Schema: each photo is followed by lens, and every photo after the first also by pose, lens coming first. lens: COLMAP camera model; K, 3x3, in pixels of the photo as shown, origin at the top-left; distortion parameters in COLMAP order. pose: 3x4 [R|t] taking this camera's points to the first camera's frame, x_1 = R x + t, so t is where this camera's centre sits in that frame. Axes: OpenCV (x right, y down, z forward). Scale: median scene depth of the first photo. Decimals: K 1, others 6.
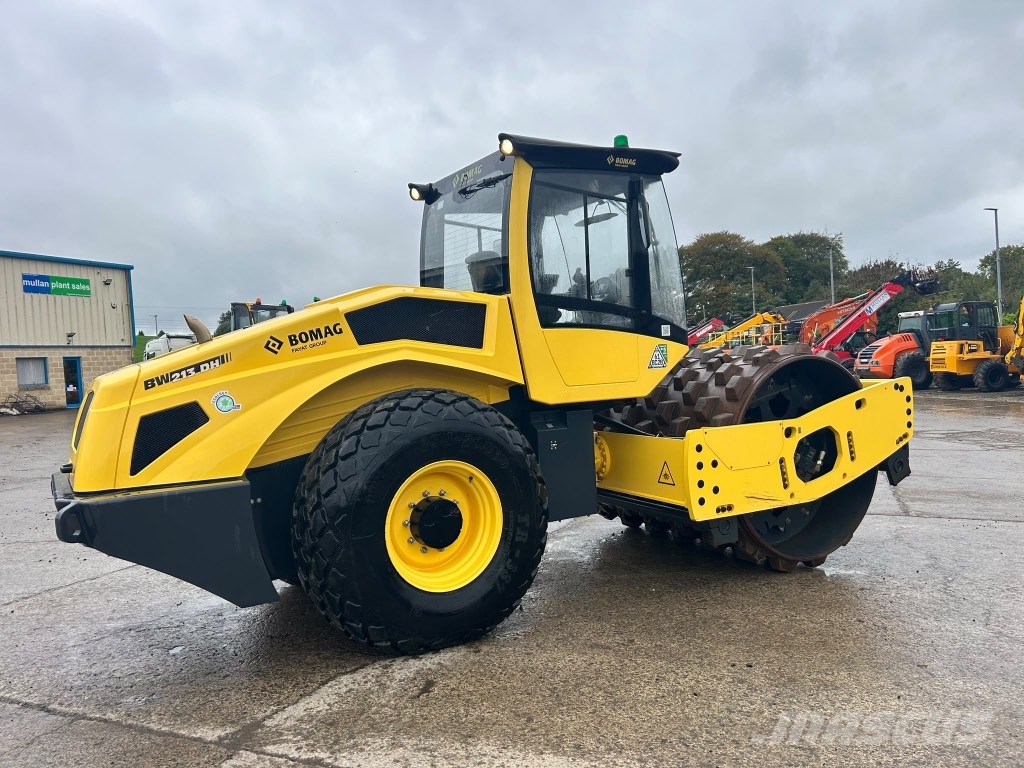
lens RADIAL K [[770.8, 0, 506.2], [0, 770.8, 387.6], [0, 0, 1]] dist [0.061446, -0.071179]
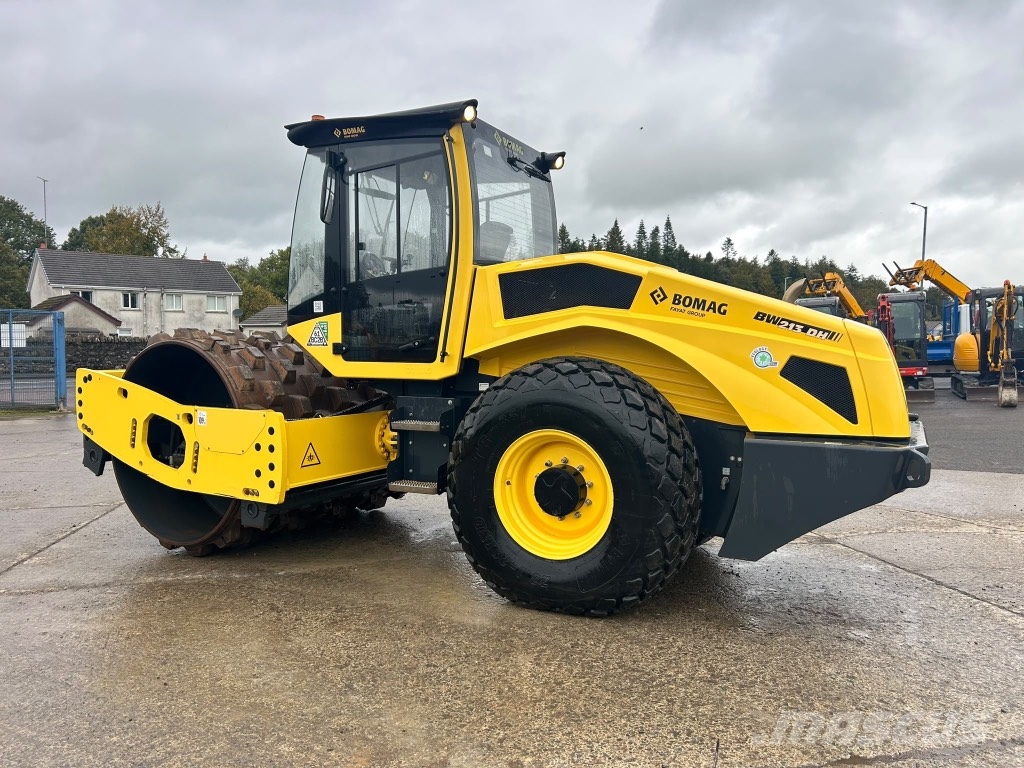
lens RADIAL K [[770.8, 0, 518.0], [0, 770.8, 391.6], [0, 0, 1]] dist [0.061446, -0.071179]
pose [[-0.539639, -0.004131, 0.841886, -0.980362], [0.049410, 0.998109, 0.036570, 0.005327], [-0.840445, 0.061332, -0.538414, 1.699428]]
